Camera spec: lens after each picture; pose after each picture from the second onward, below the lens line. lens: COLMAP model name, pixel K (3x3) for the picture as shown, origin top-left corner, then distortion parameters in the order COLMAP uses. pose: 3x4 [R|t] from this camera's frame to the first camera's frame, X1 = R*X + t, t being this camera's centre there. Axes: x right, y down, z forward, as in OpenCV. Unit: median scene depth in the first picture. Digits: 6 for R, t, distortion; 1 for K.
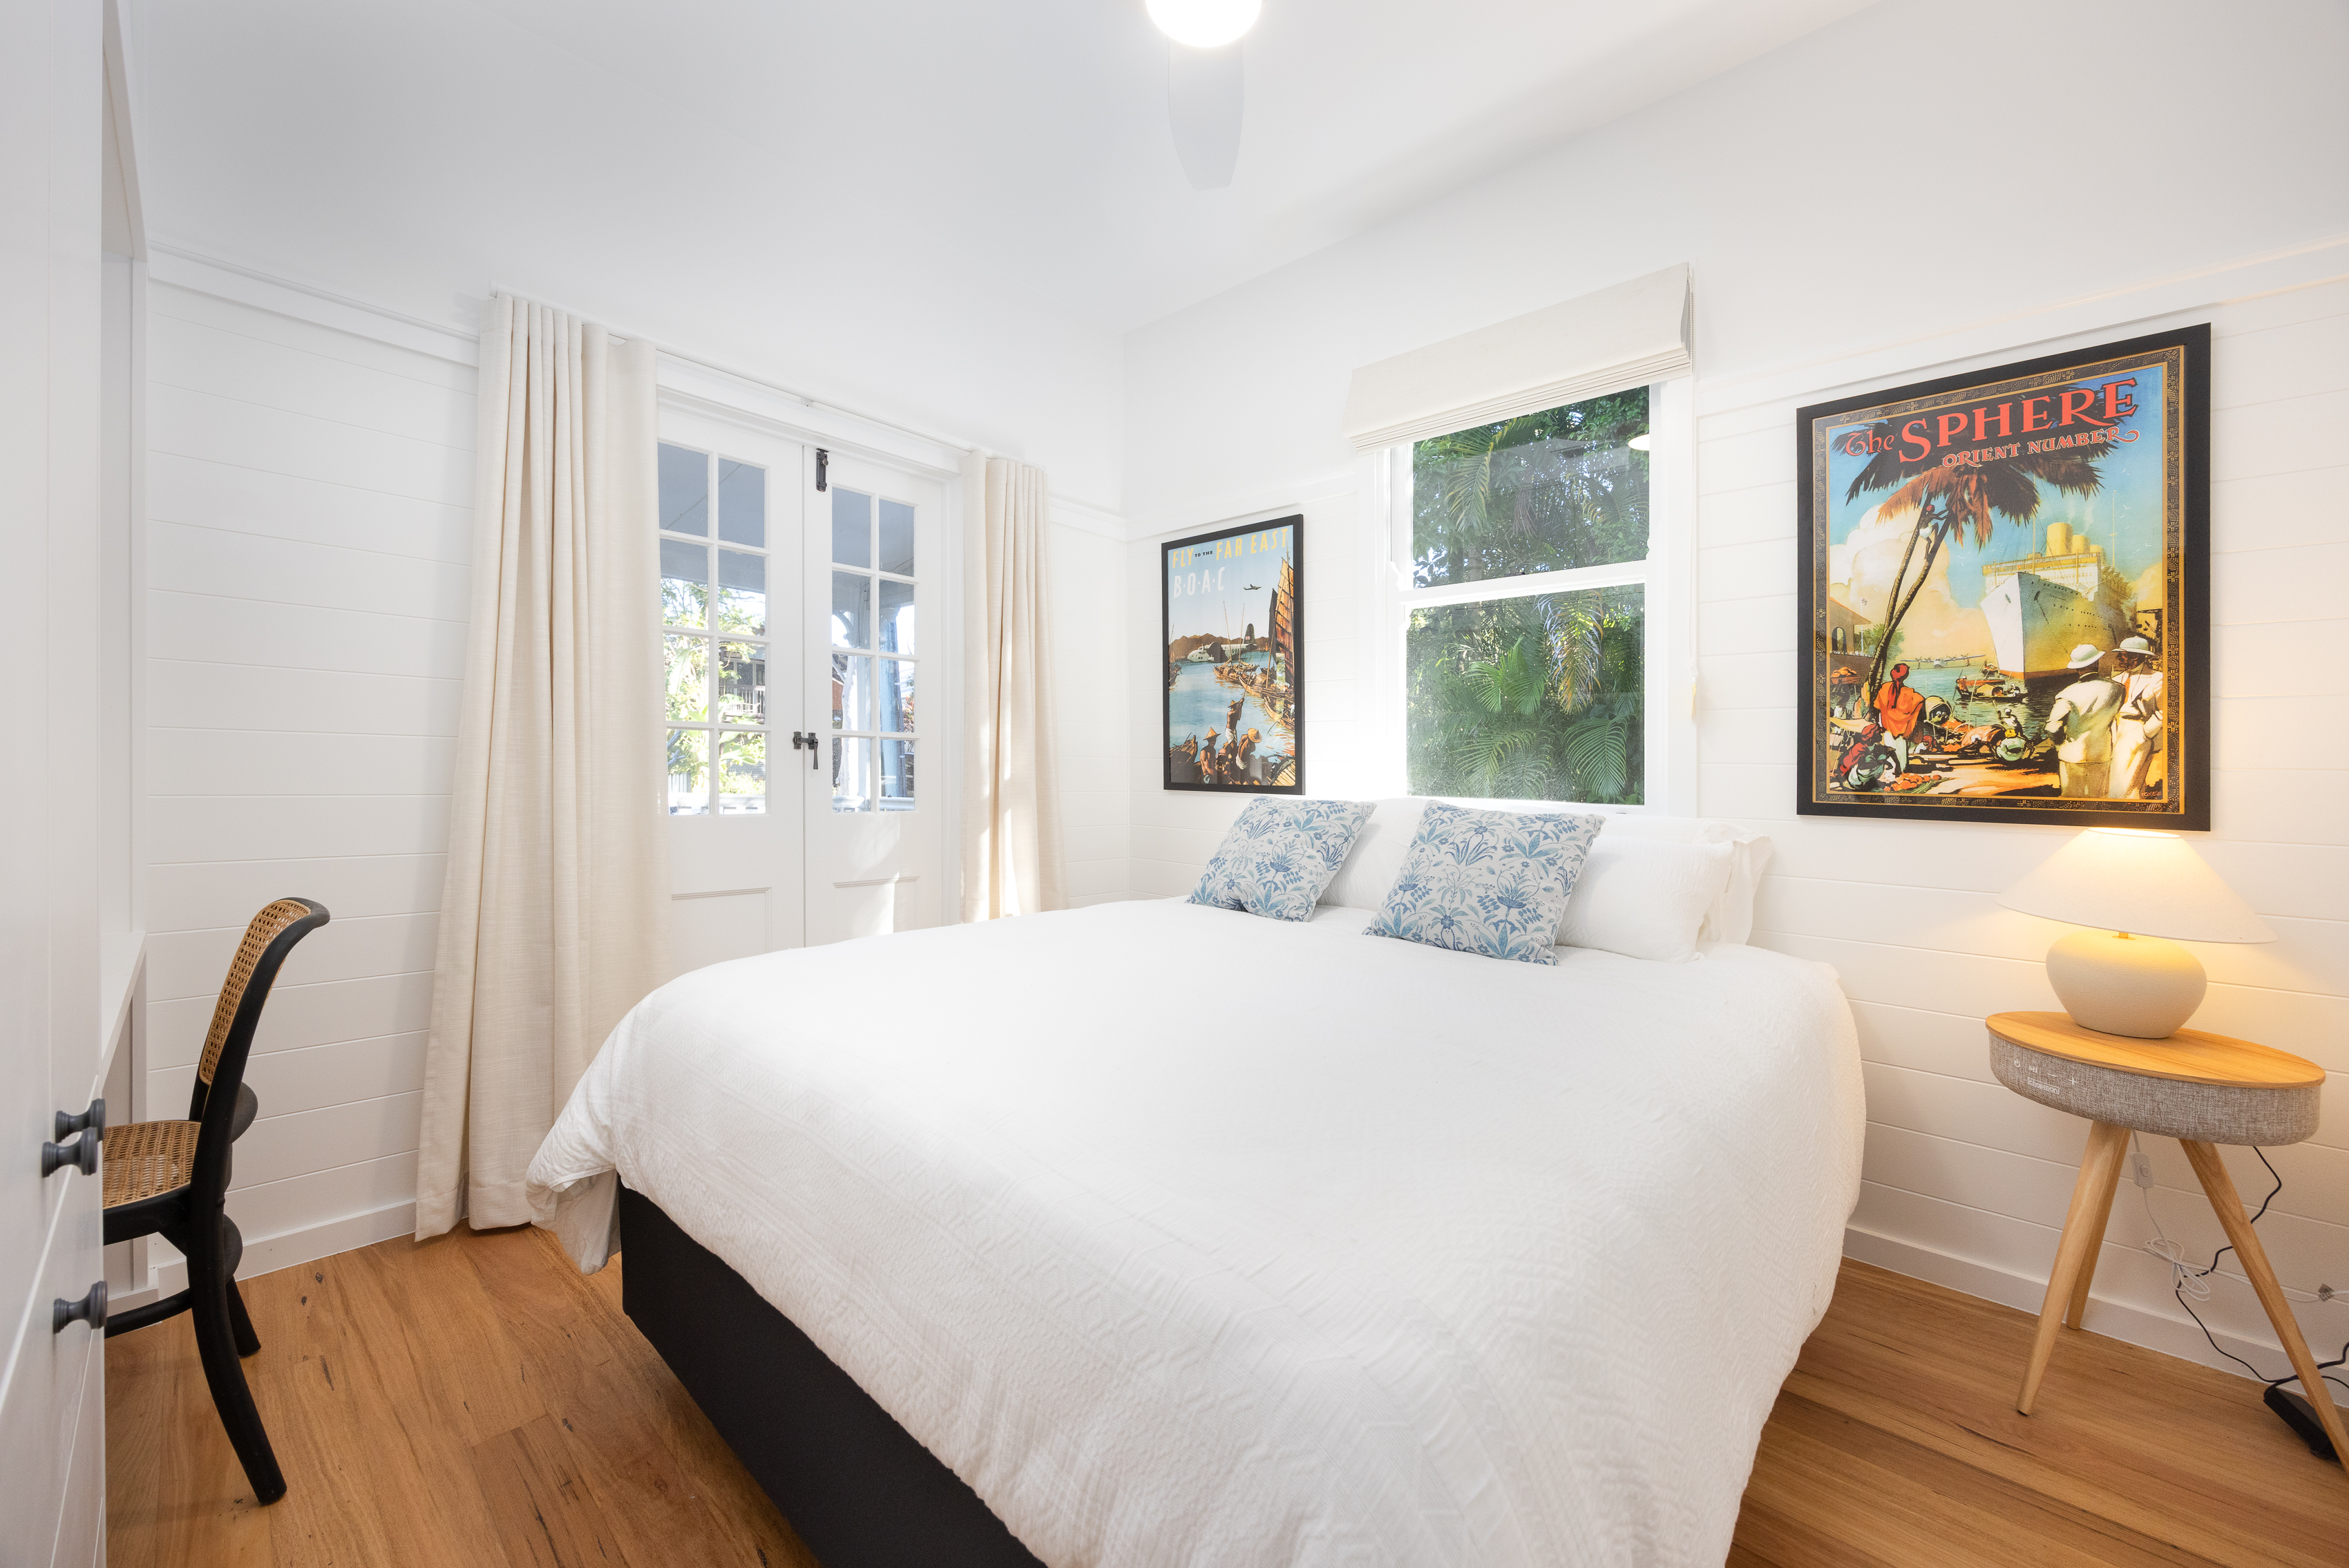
lens RADIAL K [[915.9, 0, 1178.1], [0, 915.9, 764.0], [0, 0, 1]] dist [0.000061, -0.000005]
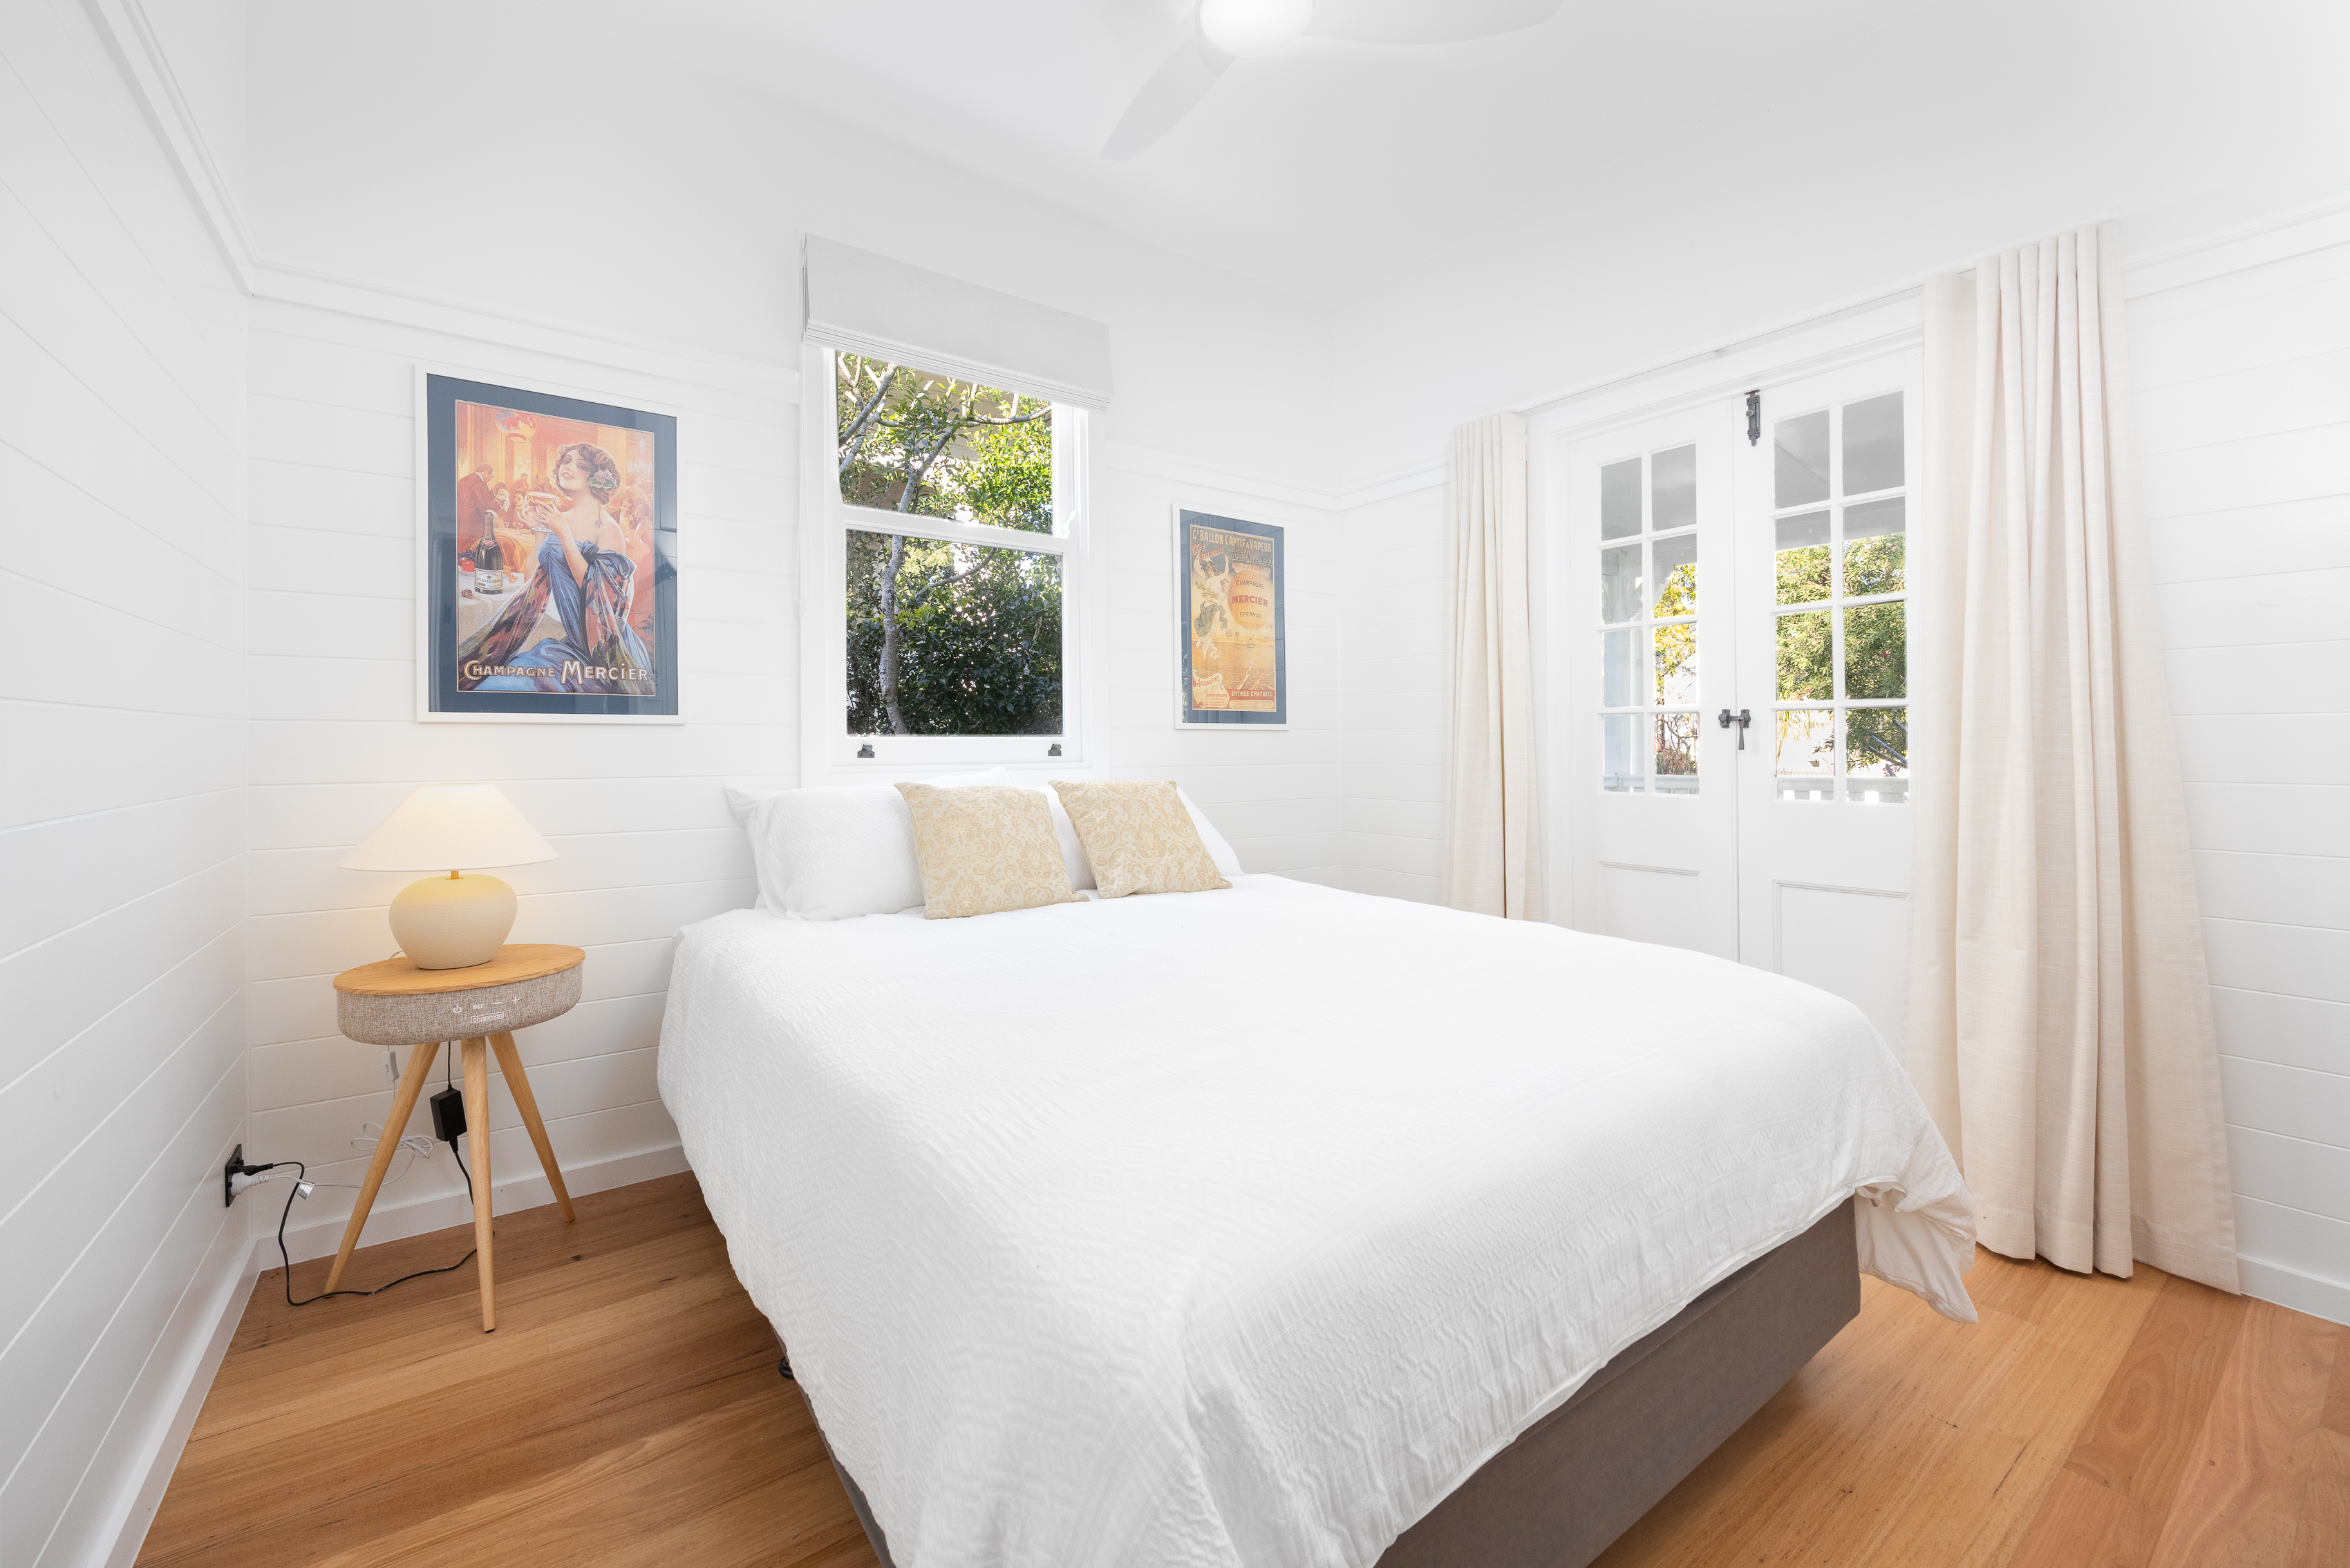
lens RADIAL K [[955.0, 0, 1206.1], [0, 955.0, 783.1], [0, 0, 1]] dist [0.008017, -0.000041]
pose [[-0.173693, 0.019123, -0.984614, 0.638688], [0.000183, 0.999812, 0.019386, 0.020604], [0.984800, 0.003187, -0.173663, 0.646954]]
